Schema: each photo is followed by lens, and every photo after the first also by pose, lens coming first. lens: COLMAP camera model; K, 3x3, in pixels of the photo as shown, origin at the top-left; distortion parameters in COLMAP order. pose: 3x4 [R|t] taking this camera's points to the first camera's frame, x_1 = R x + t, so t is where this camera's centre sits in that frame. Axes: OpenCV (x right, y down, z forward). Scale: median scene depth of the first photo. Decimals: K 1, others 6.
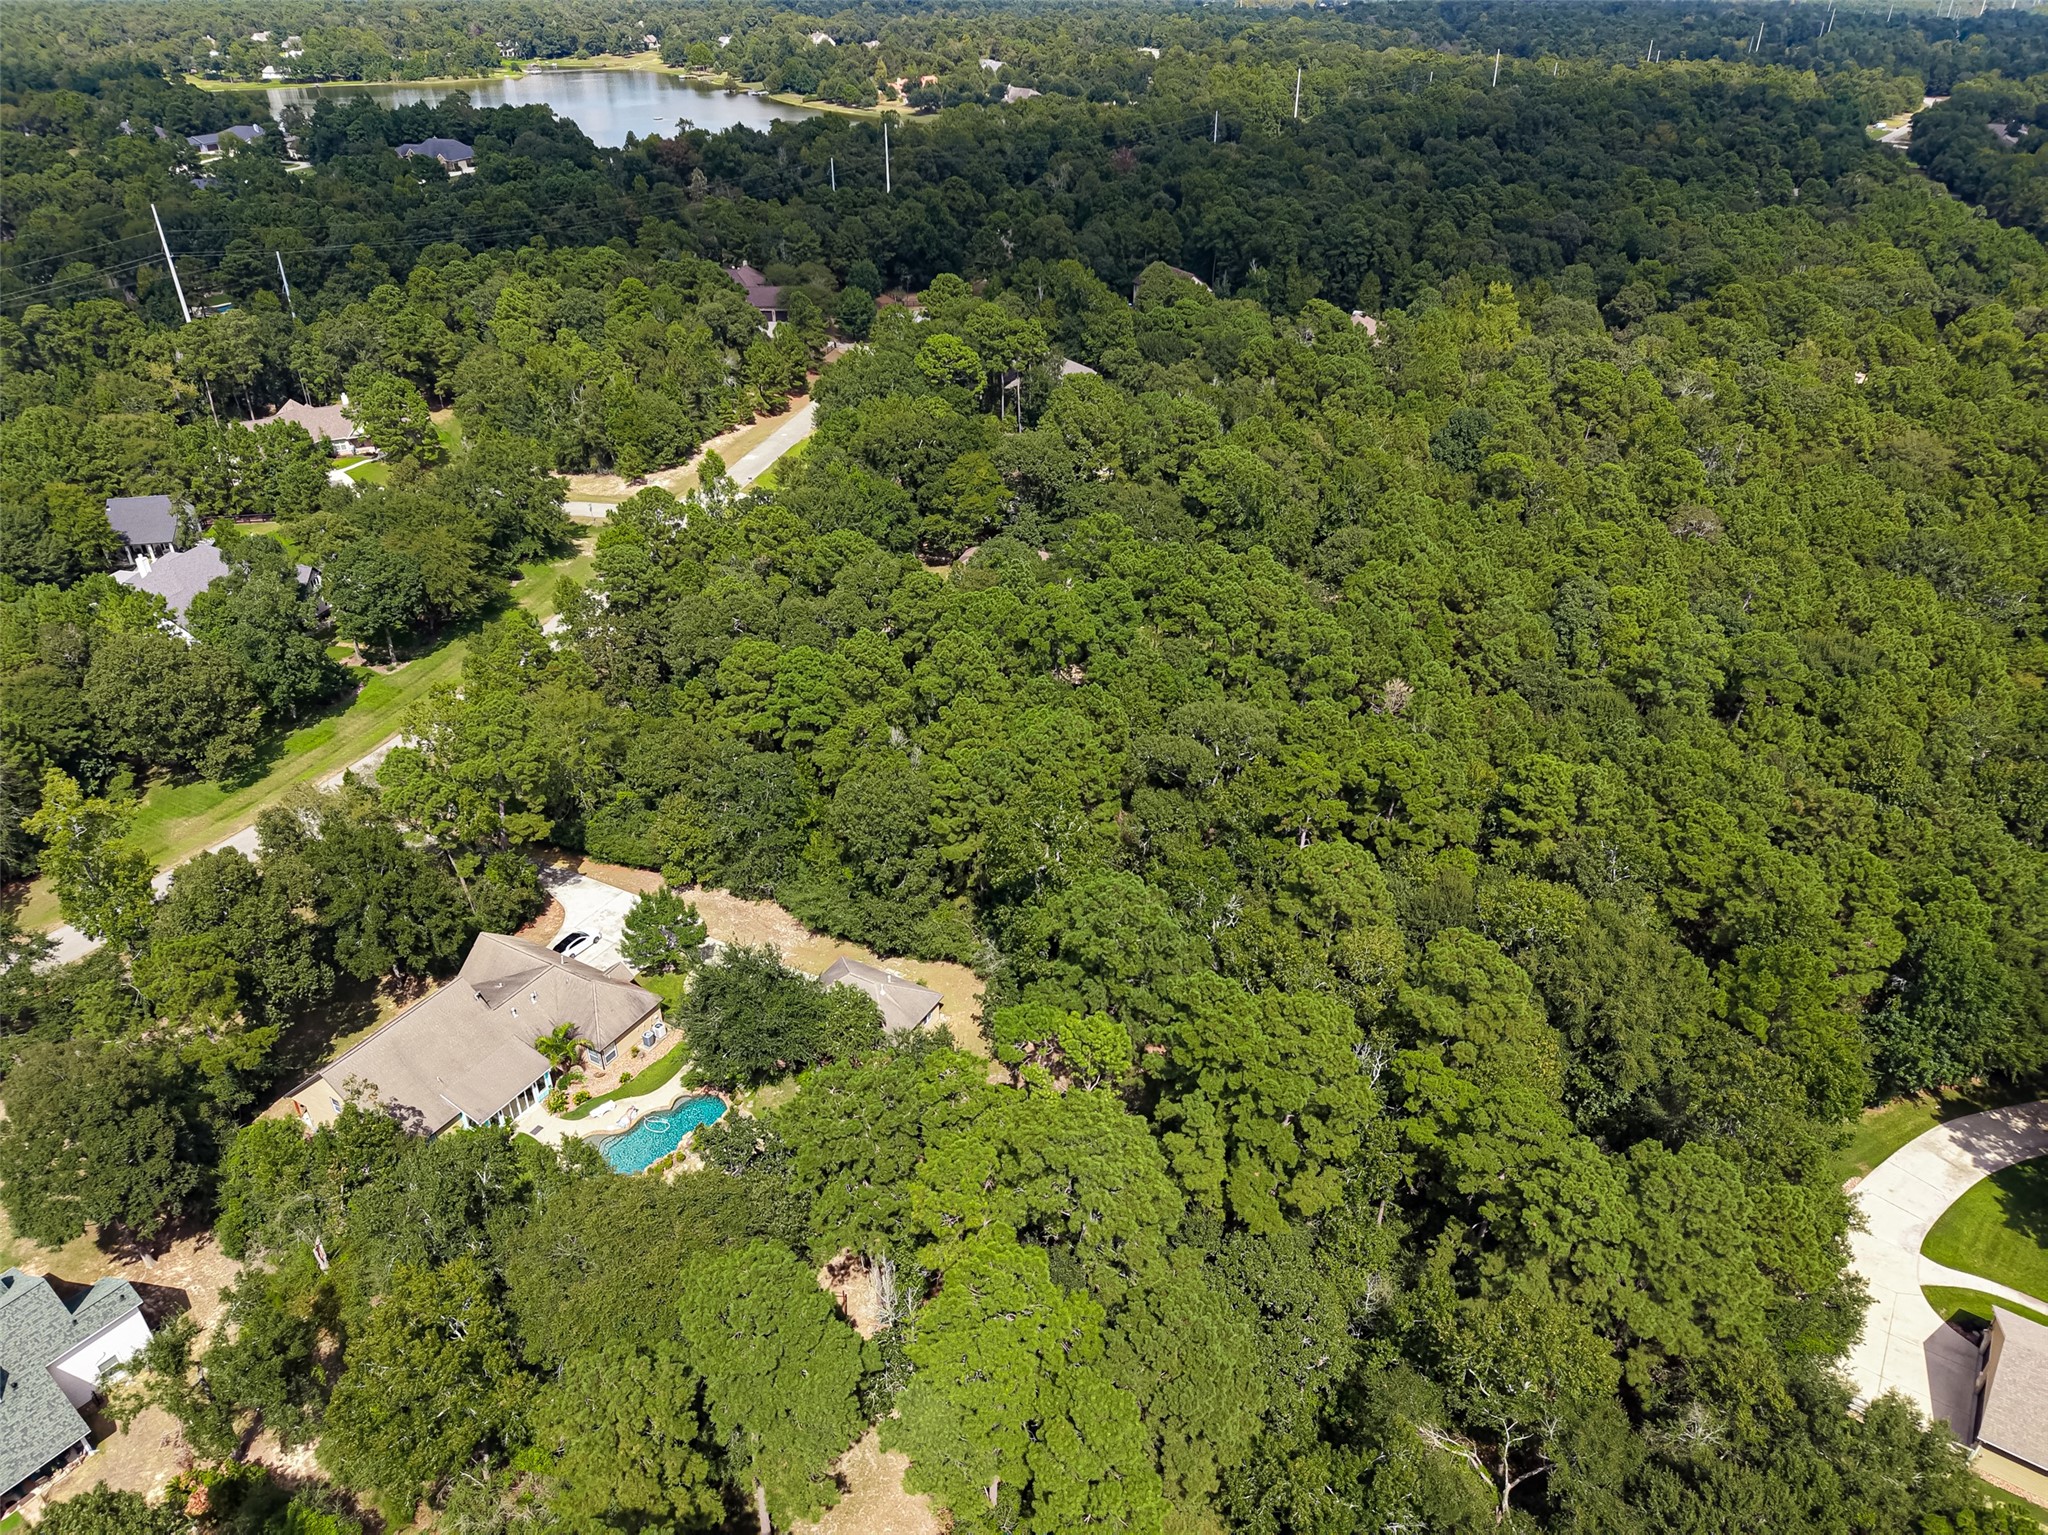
lens RADIAL K [[1367.2, 0, 1026.2], [0, 1367.2, 767.8], [0, 0, 1]] dist [0.019558, -0.015583]
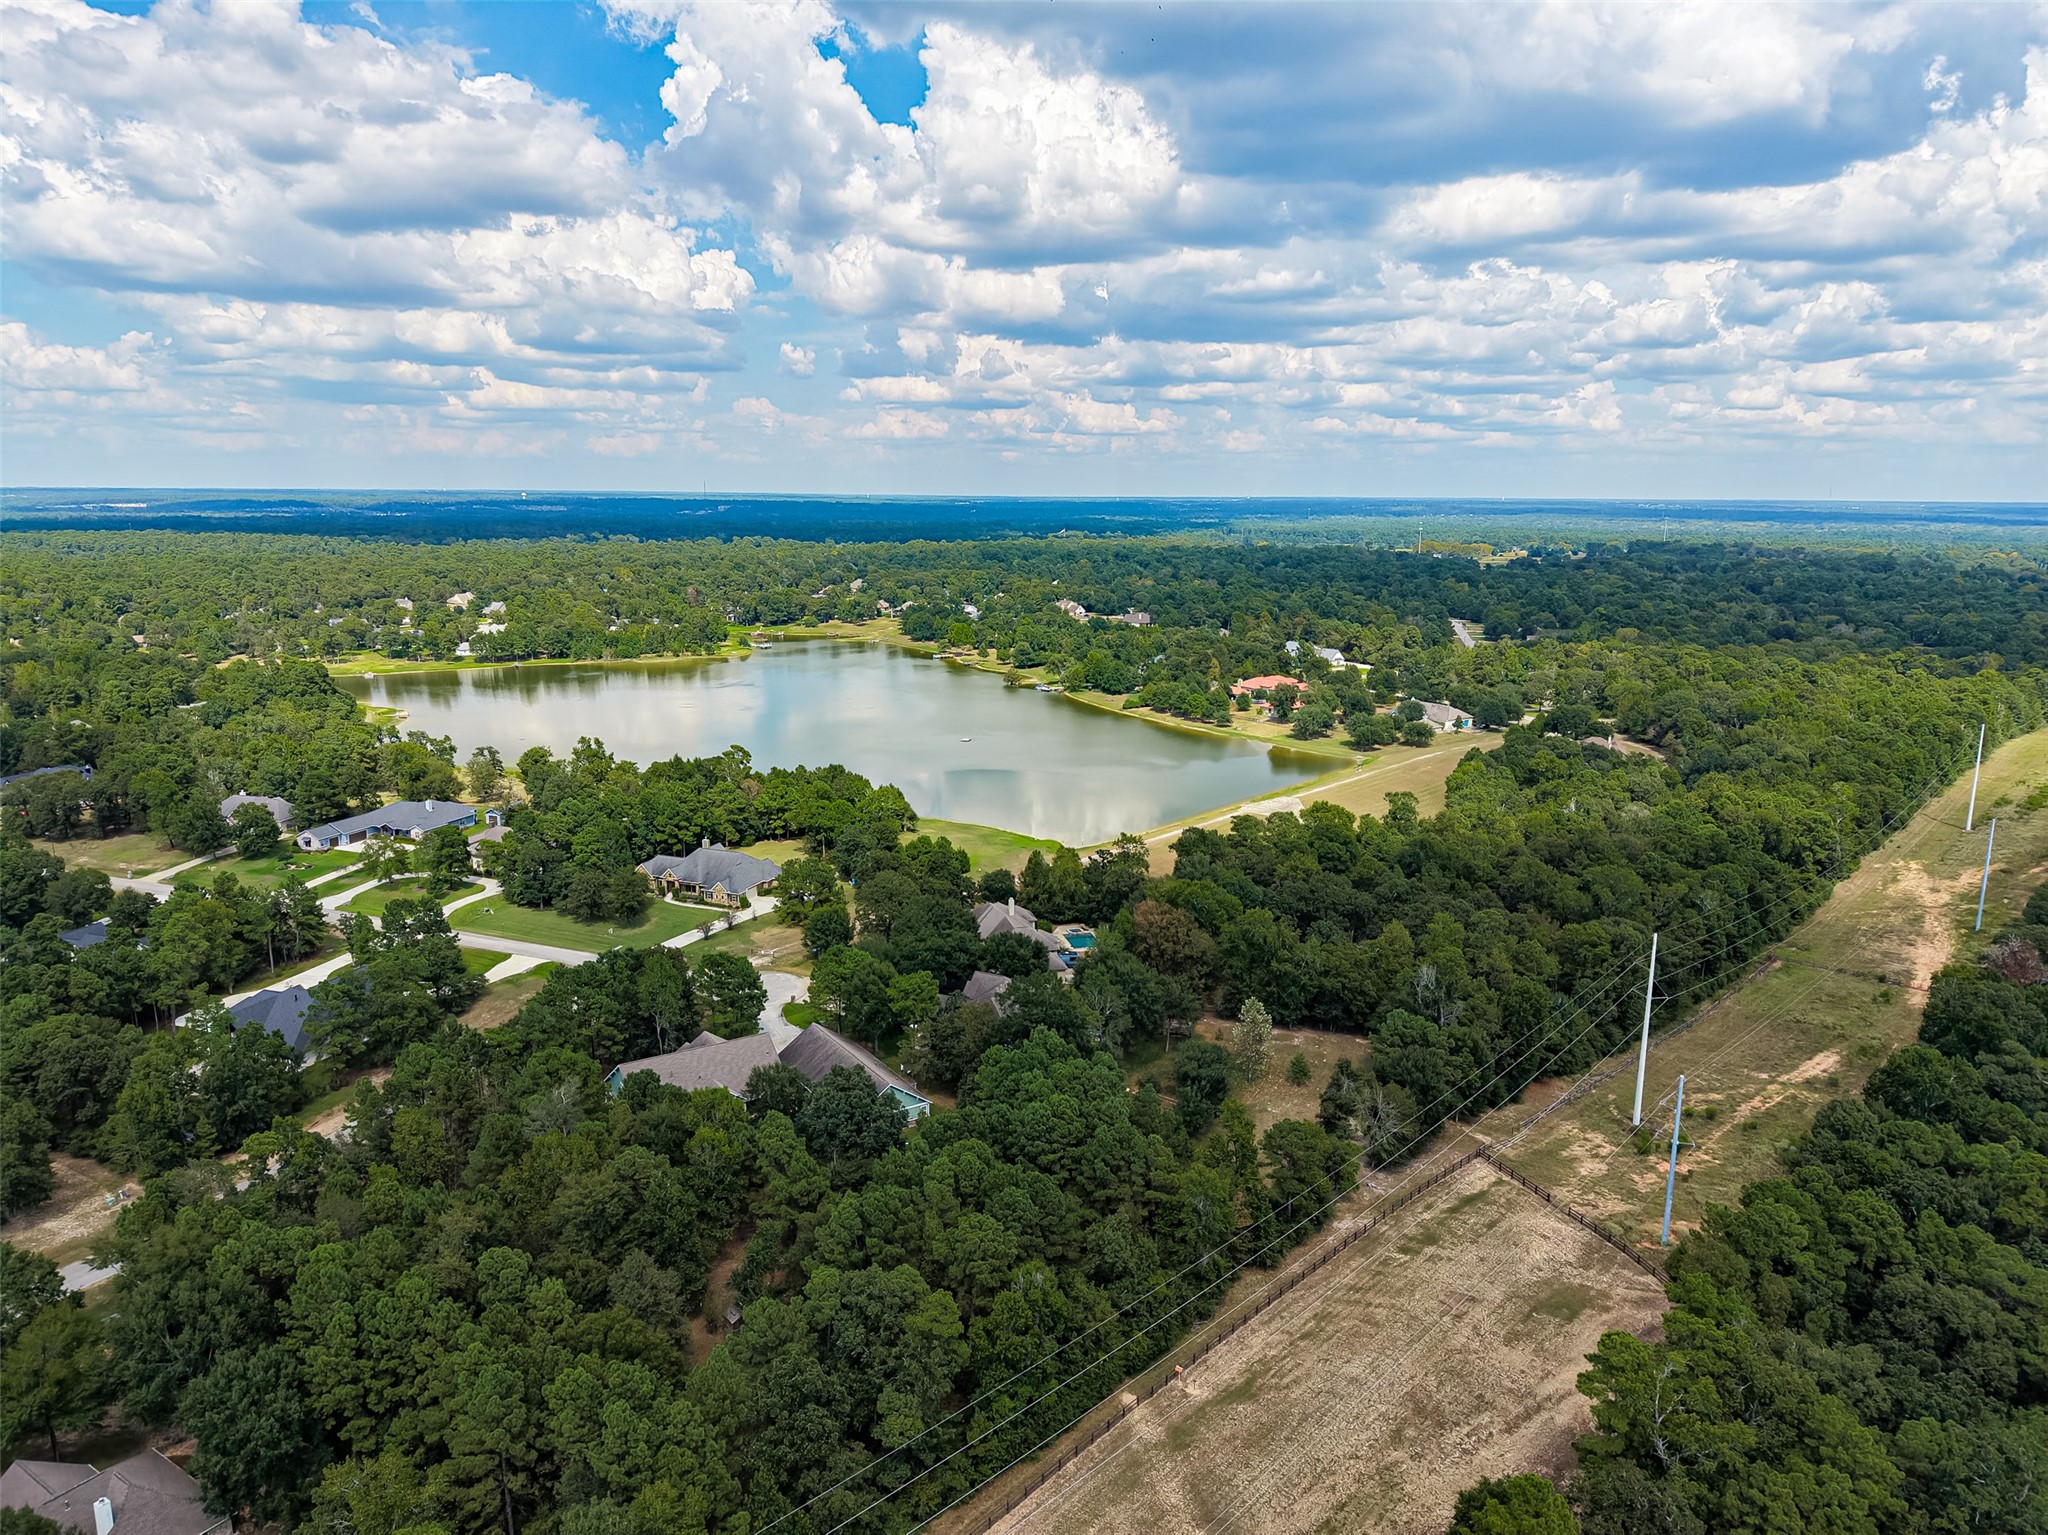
lens RADIAL K [[1367.2, 0, 1025.1], [0, 1367.2, 770.0], [0, 0, 1]] dist [0.019558, -0.015583]
pose [[0.997383, 0.022885, -0.068581, -0.141256], [-0.044196, 0.943697, -0.327846, -0.168490], [0.057217, 0.330019, 0.942239, 0.240217]]
